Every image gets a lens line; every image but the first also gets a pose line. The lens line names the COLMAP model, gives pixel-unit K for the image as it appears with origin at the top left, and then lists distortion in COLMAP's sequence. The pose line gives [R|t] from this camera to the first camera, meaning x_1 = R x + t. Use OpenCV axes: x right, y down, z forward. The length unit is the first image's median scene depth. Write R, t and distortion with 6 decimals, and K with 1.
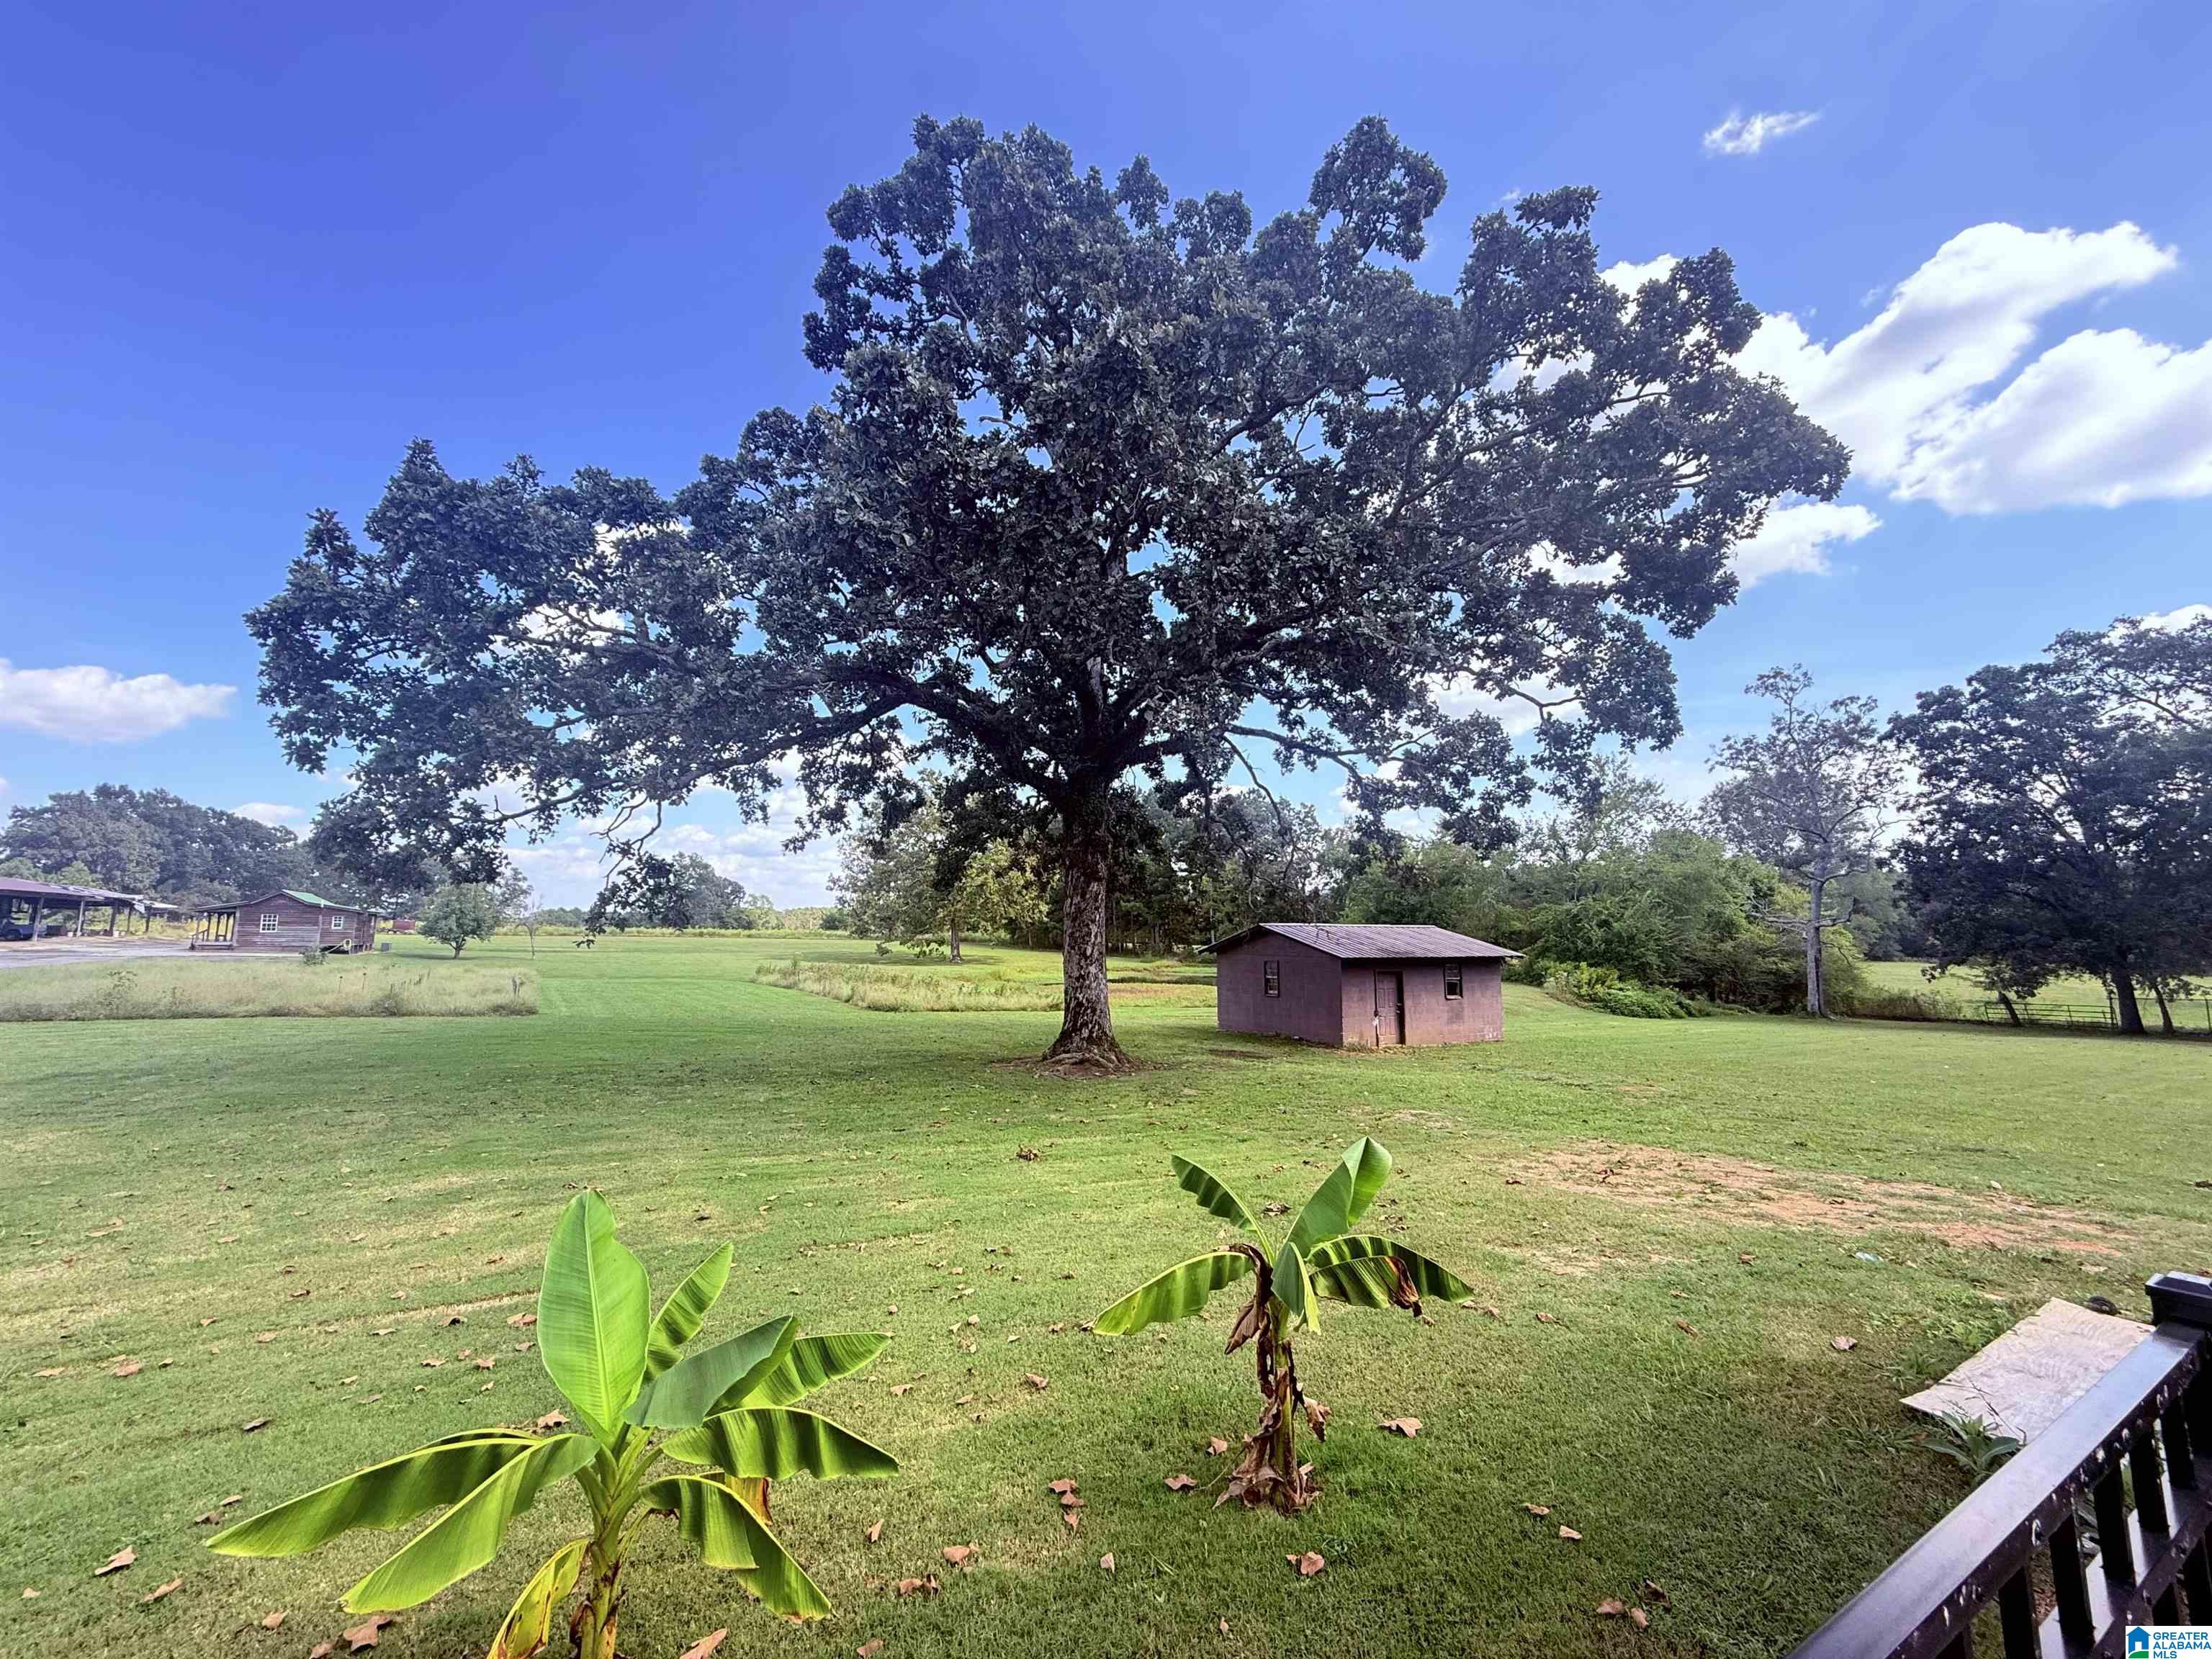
lens RADIAL K [[914.7, 0, 1118.6], [0, 914.7, 824.0], [0, 0, 1]] dist [-0.001707, 0.000766]
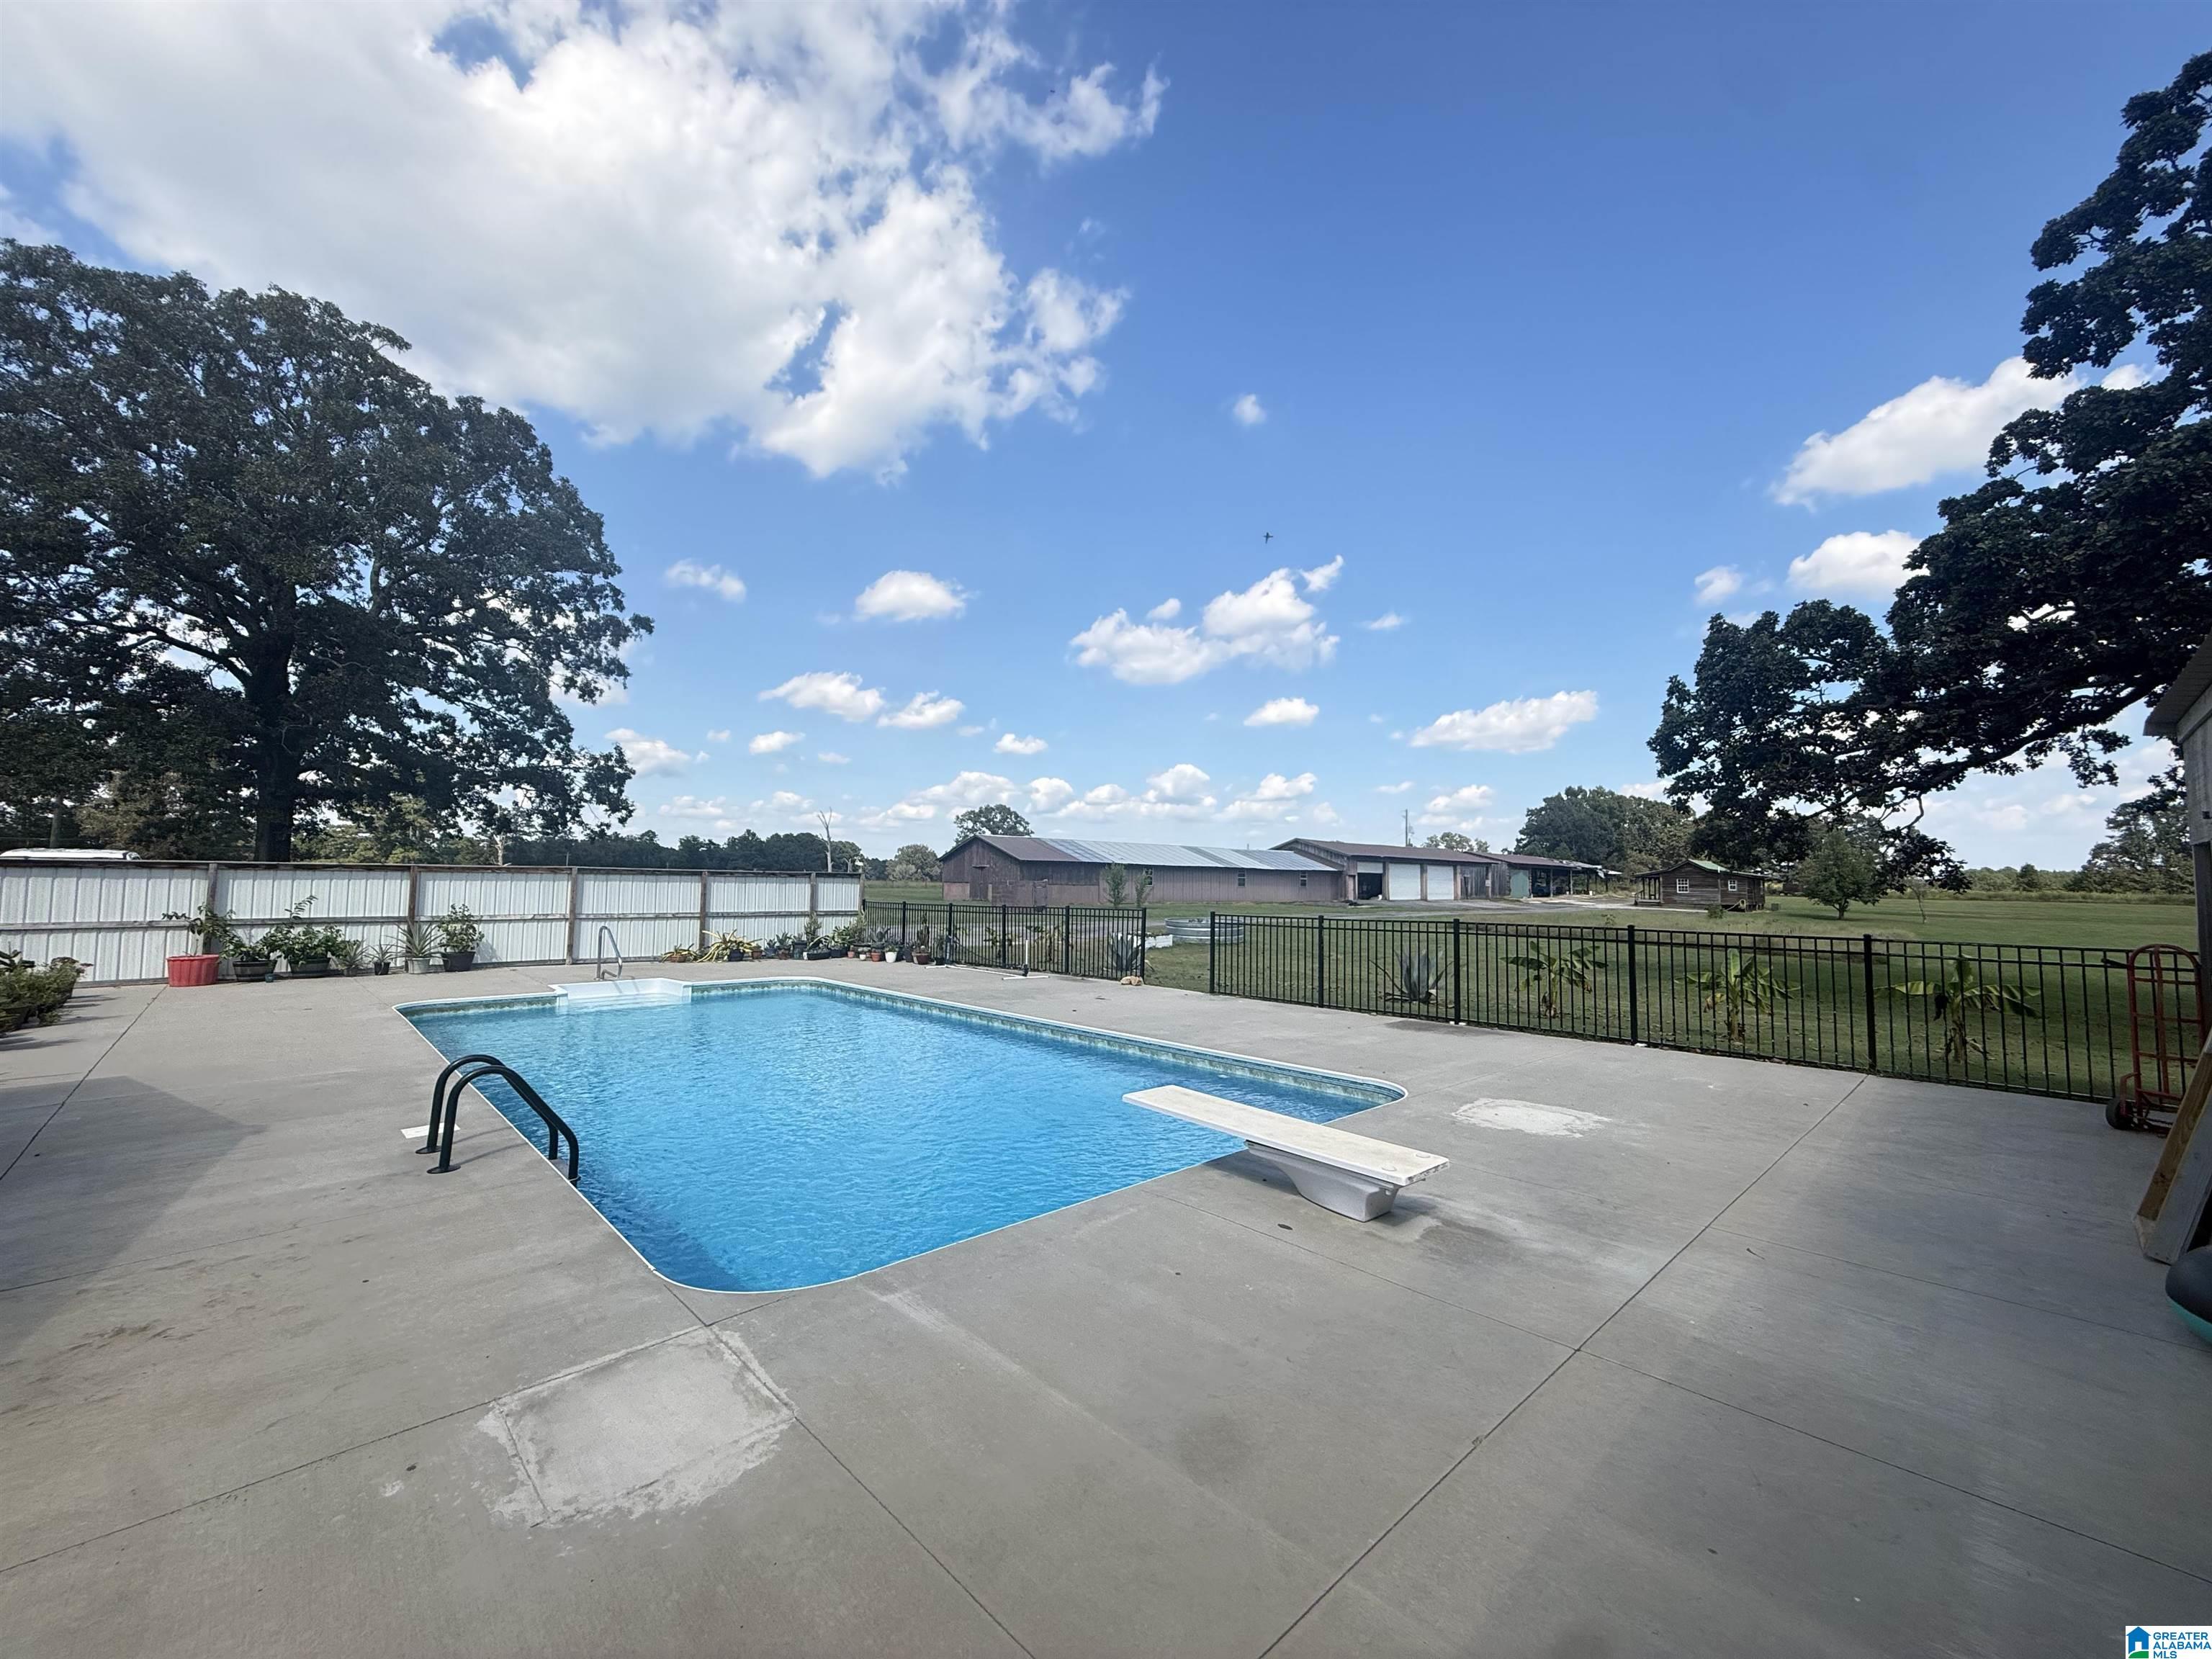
lens RADIAL K [[914.7, 0, 1094.3], [0, 914.7, 821.1], [0, 0, 1]] dist [-0.001707, 0.000766]
pose [[0.249323, -0.066591, -0.966128, 0.505635], [0.102978, 0.993800, -0.041923, -0.060397], [0.962930, -0.089037, 0.254634, -0.524455]]
